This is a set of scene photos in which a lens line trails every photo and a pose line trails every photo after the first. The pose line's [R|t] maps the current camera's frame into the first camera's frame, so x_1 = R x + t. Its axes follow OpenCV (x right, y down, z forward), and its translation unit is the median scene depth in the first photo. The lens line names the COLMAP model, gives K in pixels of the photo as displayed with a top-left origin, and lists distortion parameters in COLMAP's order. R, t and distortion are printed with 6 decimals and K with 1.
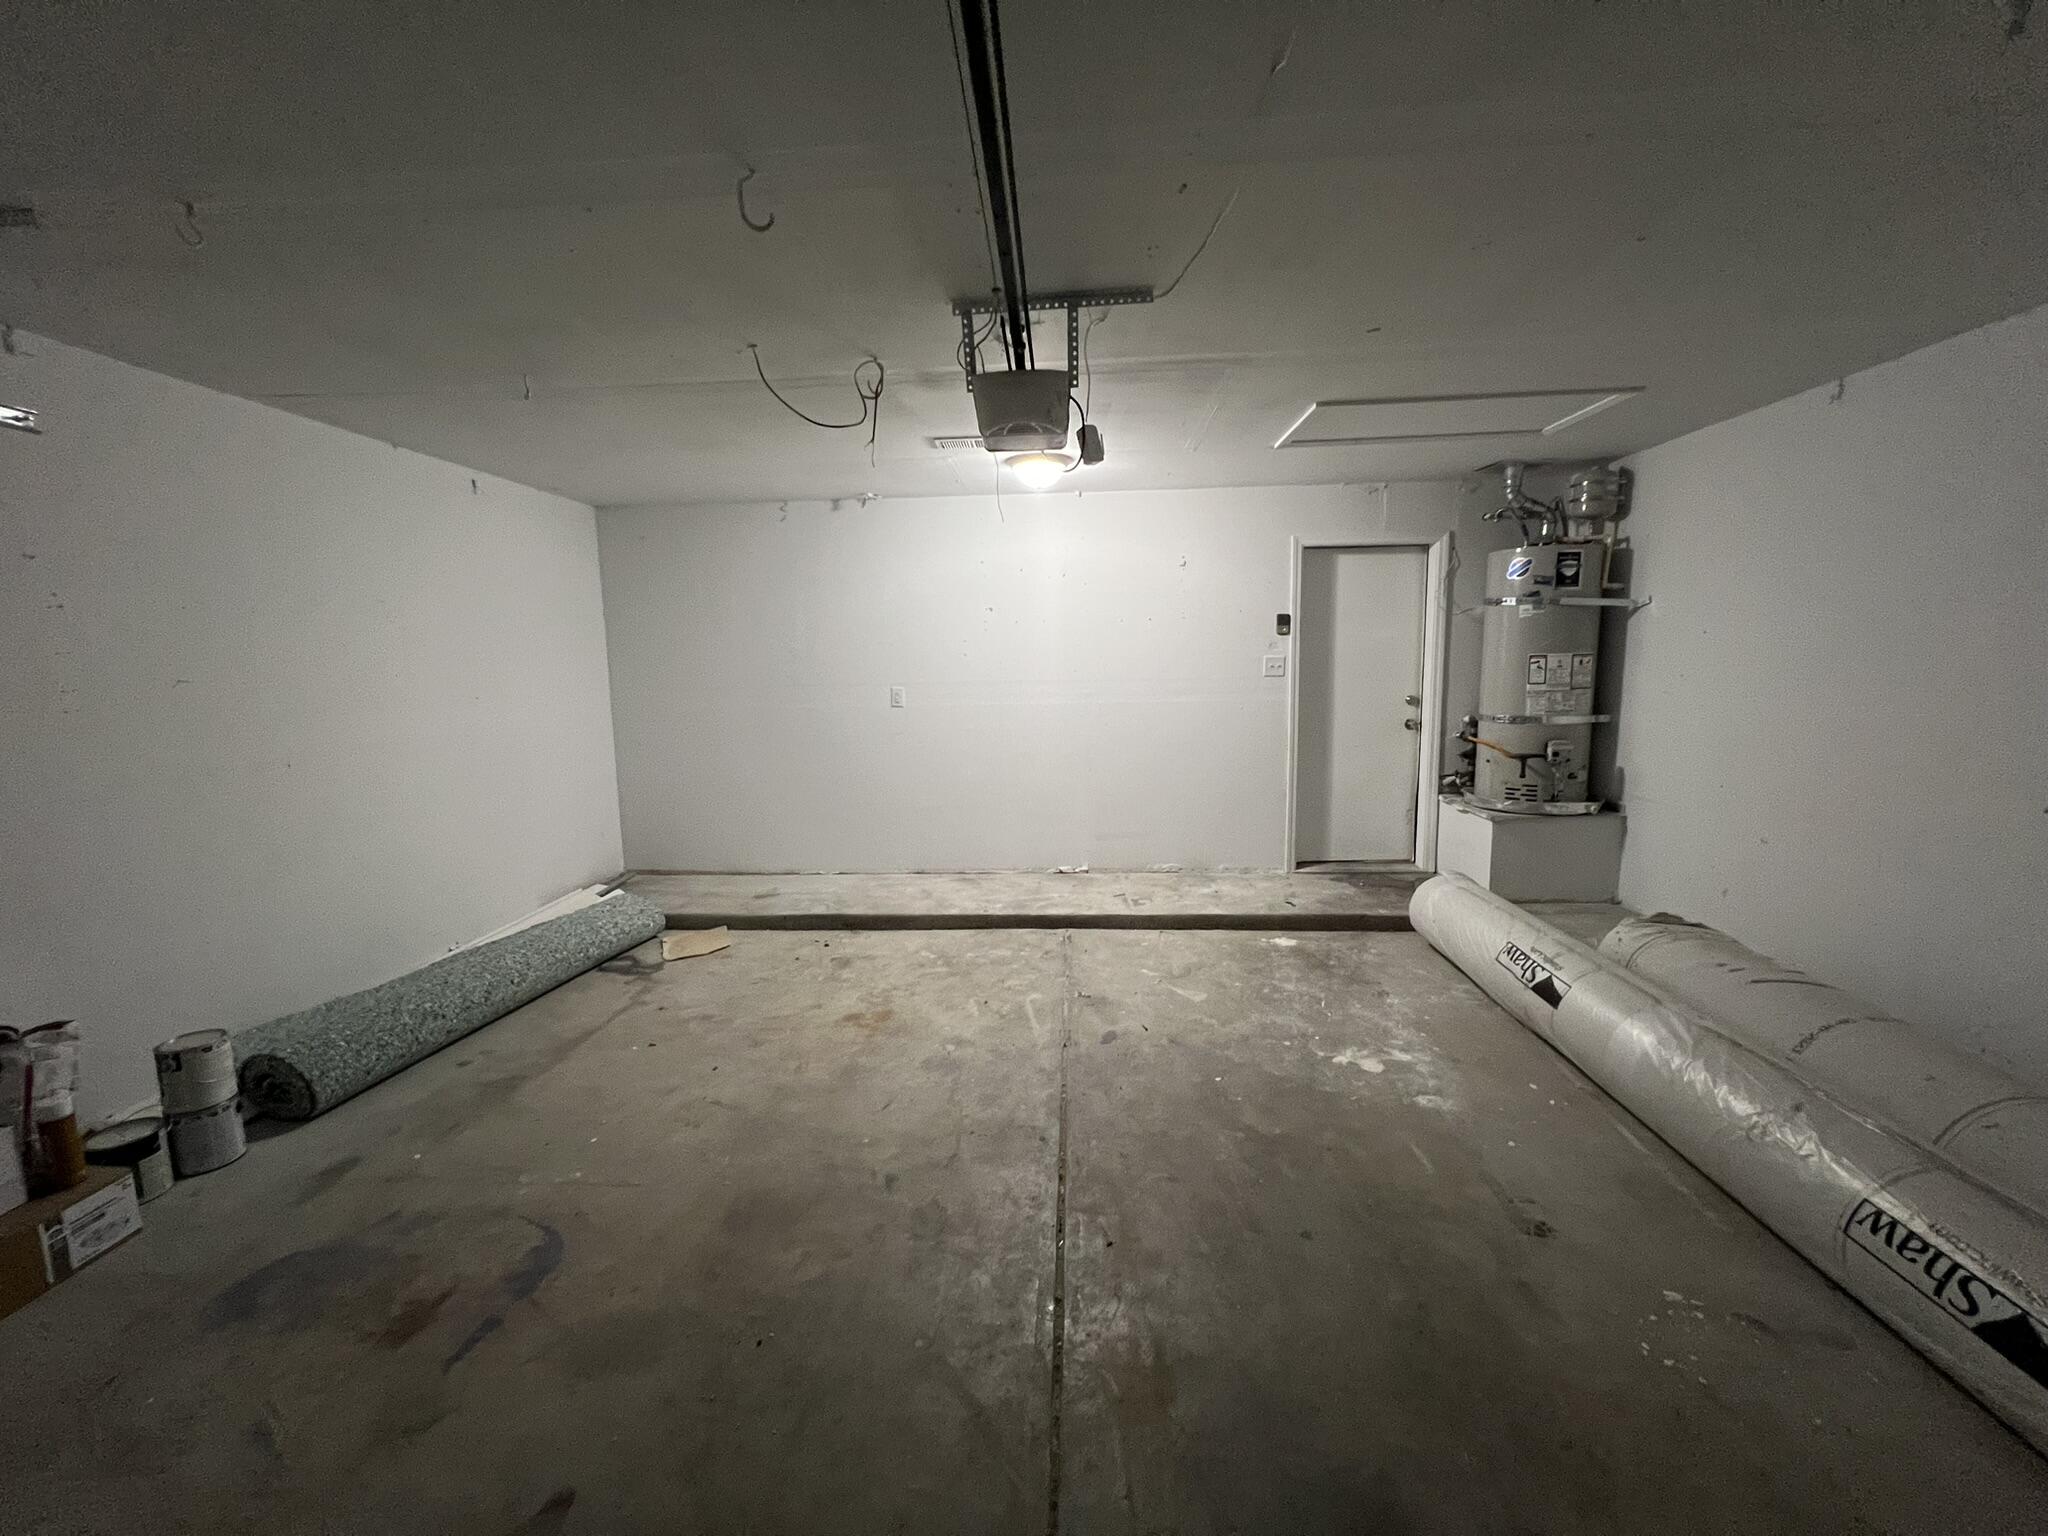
lens RADIAL K [[818.3, 0, 1024.0], [0, 818.3, 768.0], [0, 0, 1]] dist [-0.000837, 0.000369]
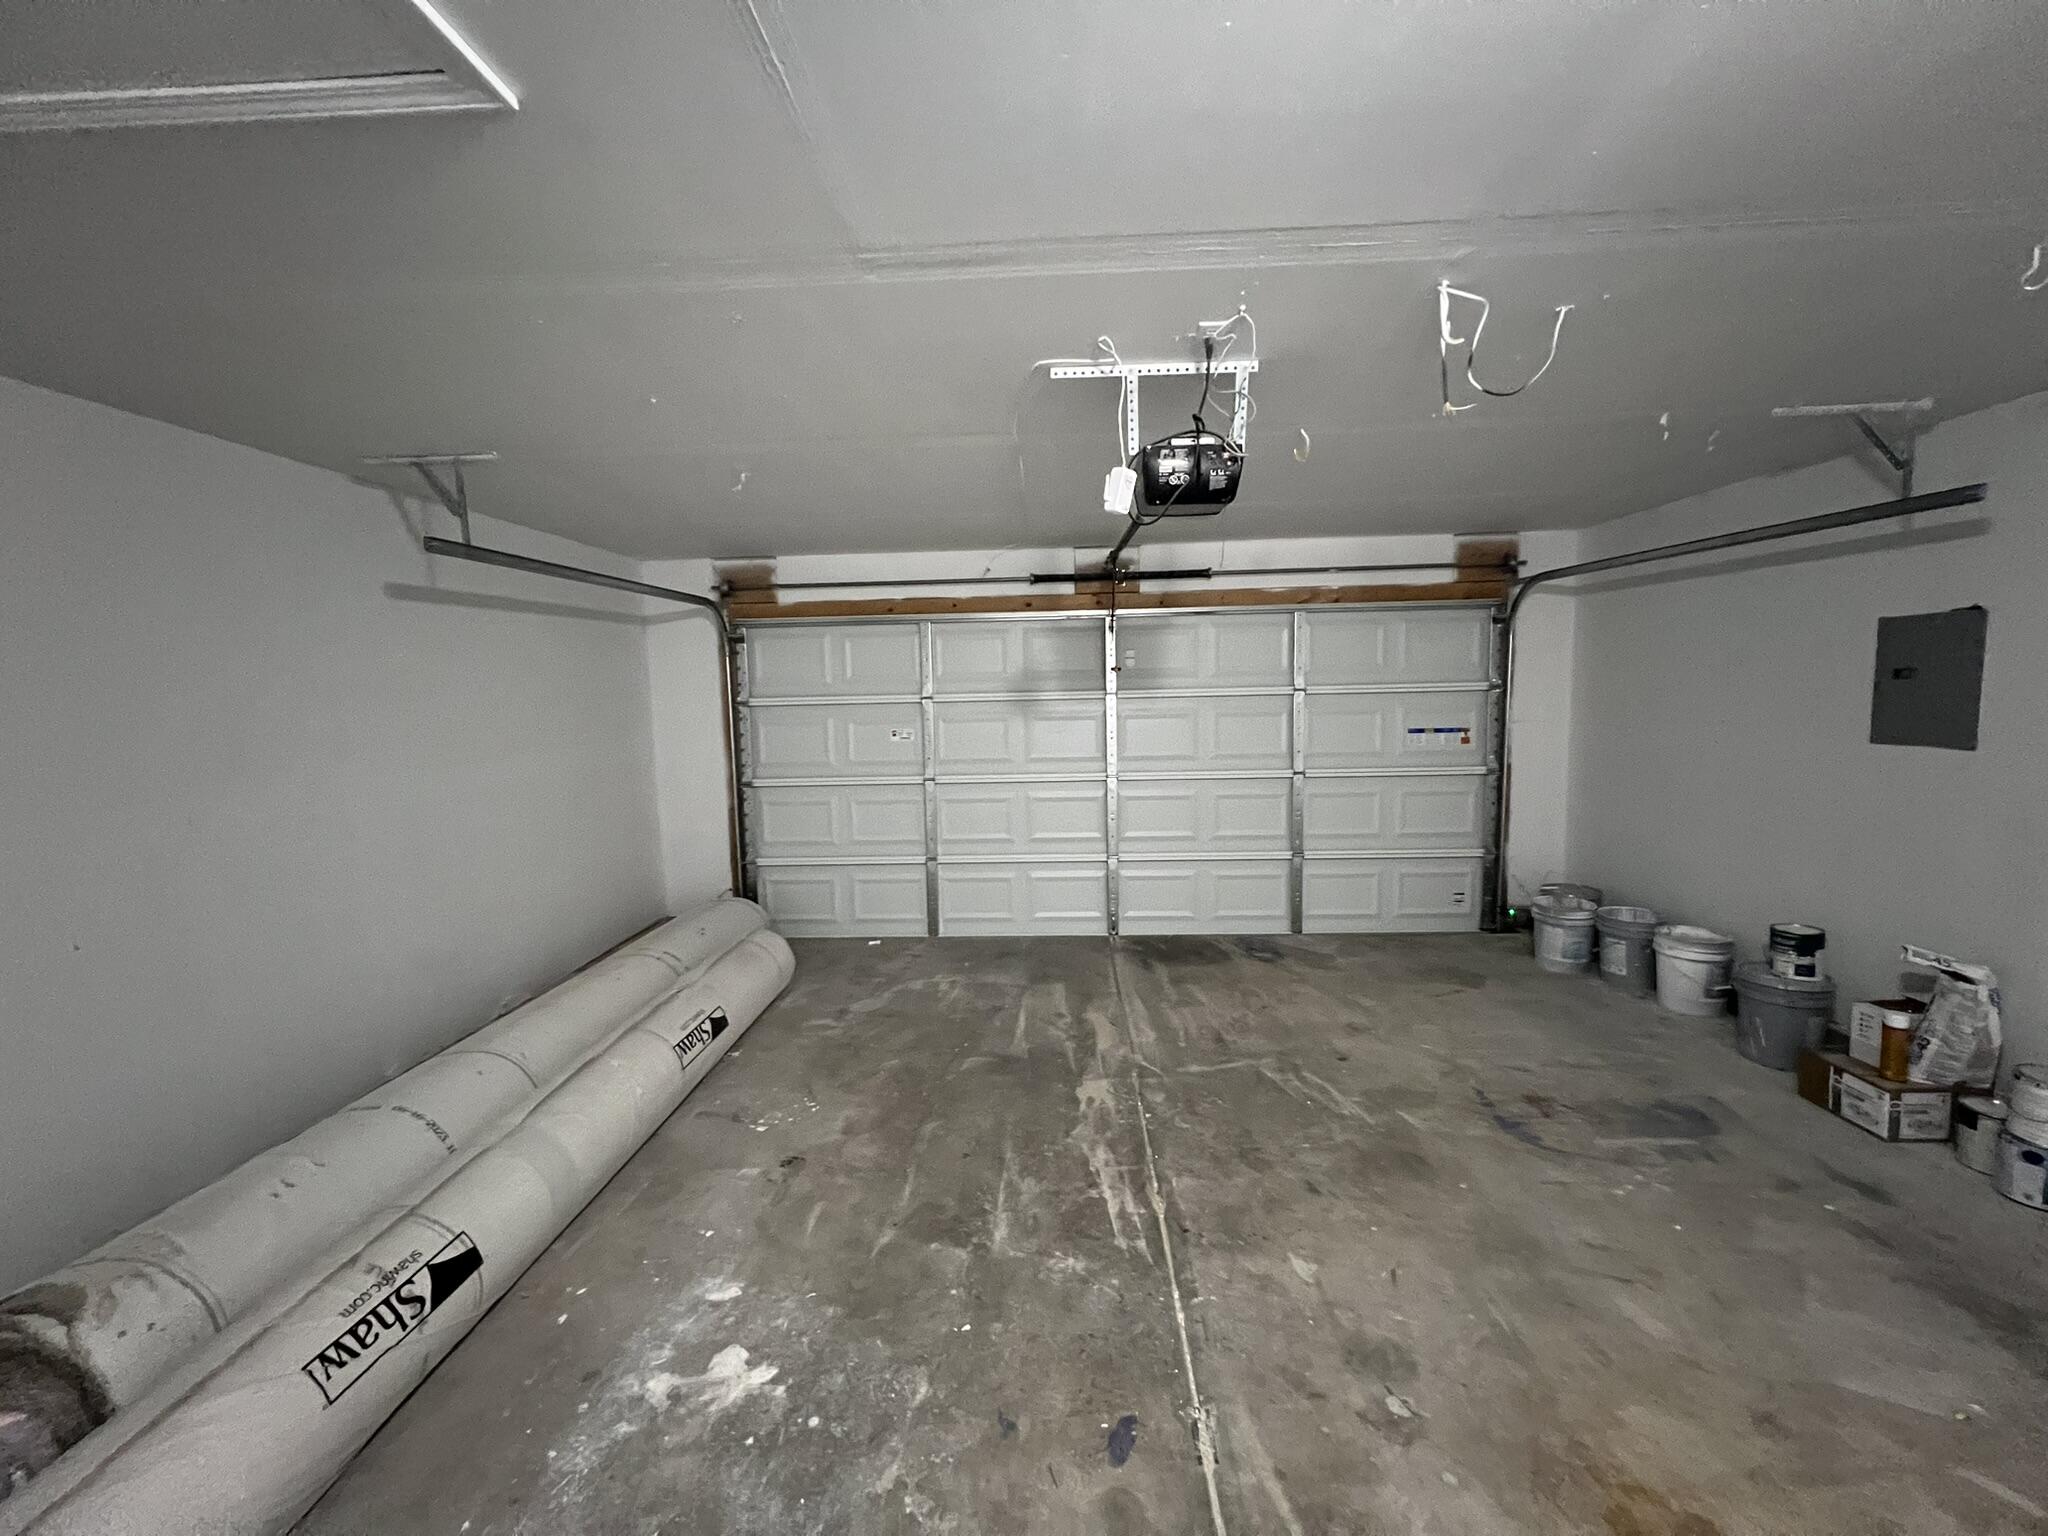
lens RADIAL K [[818.3, 0, 1024.0], [0, 818.3, 768.0], [0, 0, 1]] dist [-0.000837, 0.000369]
pose [[-0.998918, 0.045962, -0.007090, 0.163518], [0.042941, 0.970102, 0.238869, -0.255935], [0.017857, 0.238306, -0.971026, 1.527294]]
